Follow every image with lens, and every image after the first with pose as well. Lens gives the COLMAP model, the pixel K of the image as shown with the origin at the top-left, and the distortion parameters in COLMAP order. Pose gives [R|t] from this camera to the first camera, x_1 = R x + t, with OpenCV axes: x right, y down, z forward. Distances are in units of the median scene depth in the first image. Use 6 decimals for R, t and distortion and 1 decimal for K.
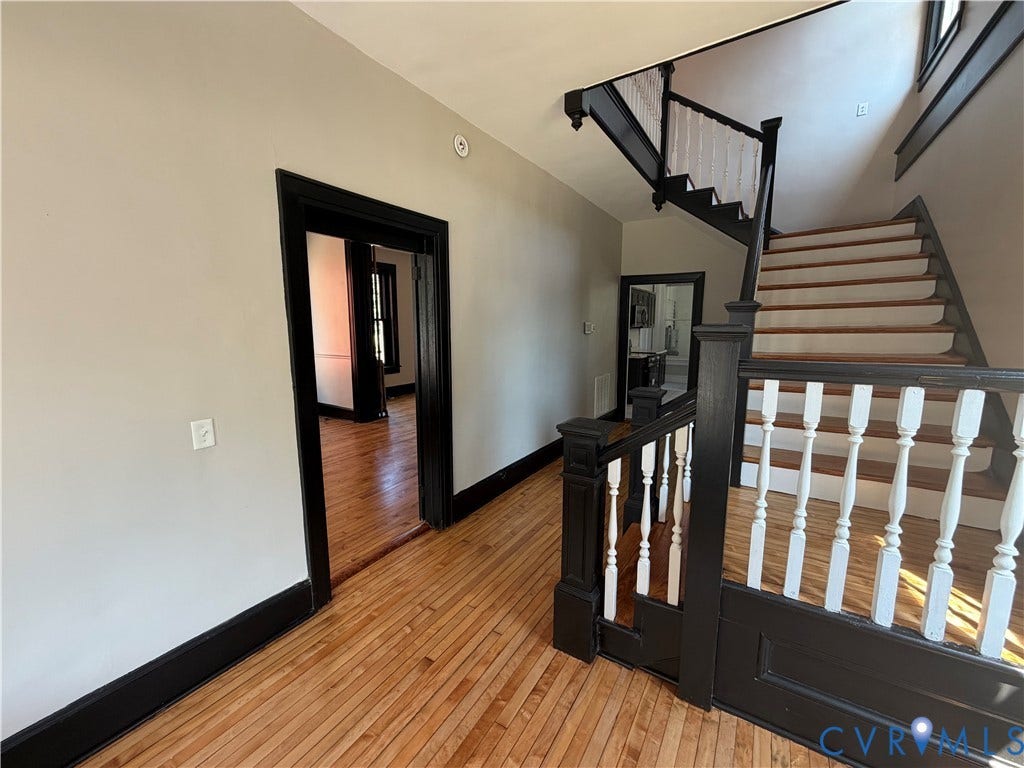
lens RADIAL K [[407.2, 0, 508.3], [0, 407.2, 383.2], [0, 0, 1]] dist [0.000677, 0.000000]
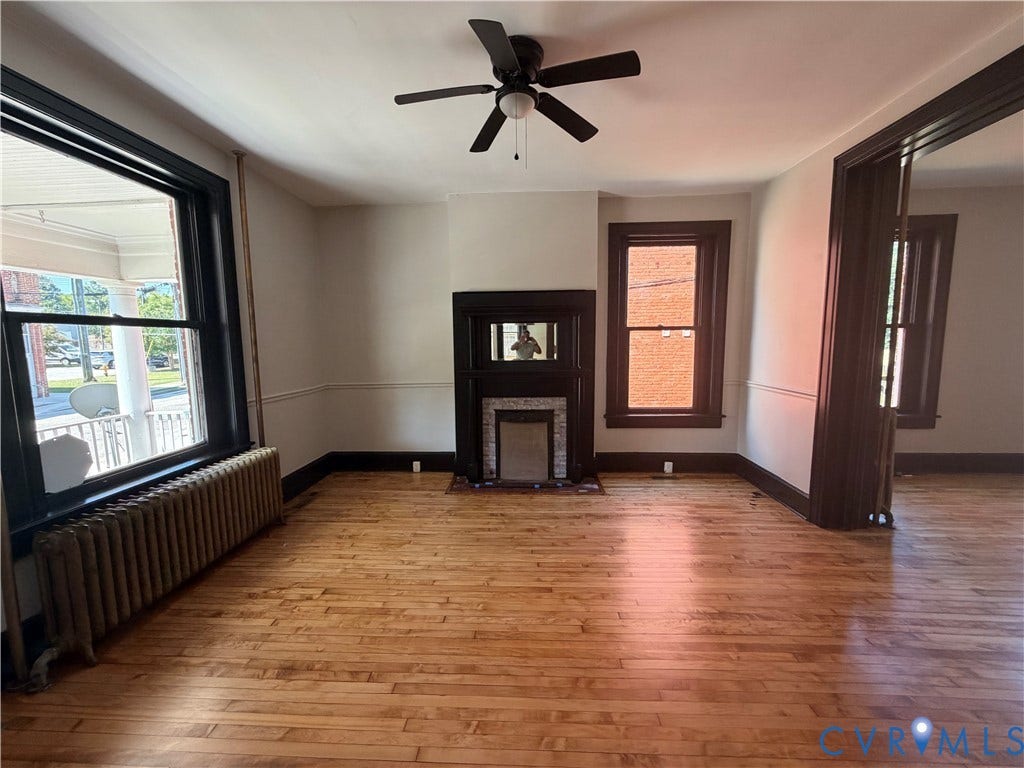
lens RADIAL K [[407.2, 0, 512.3], [0, 407.2, 383.5], [0, 0, 1]] dist [0.000677, 0.000000]
pose [[0.494065, 0.090285, -0.864725, -0.110225], [-0.114244, 0.992711, 0.038374, -0.048652], [0.861887, 0.079830, 0.500778, 0.340559]]
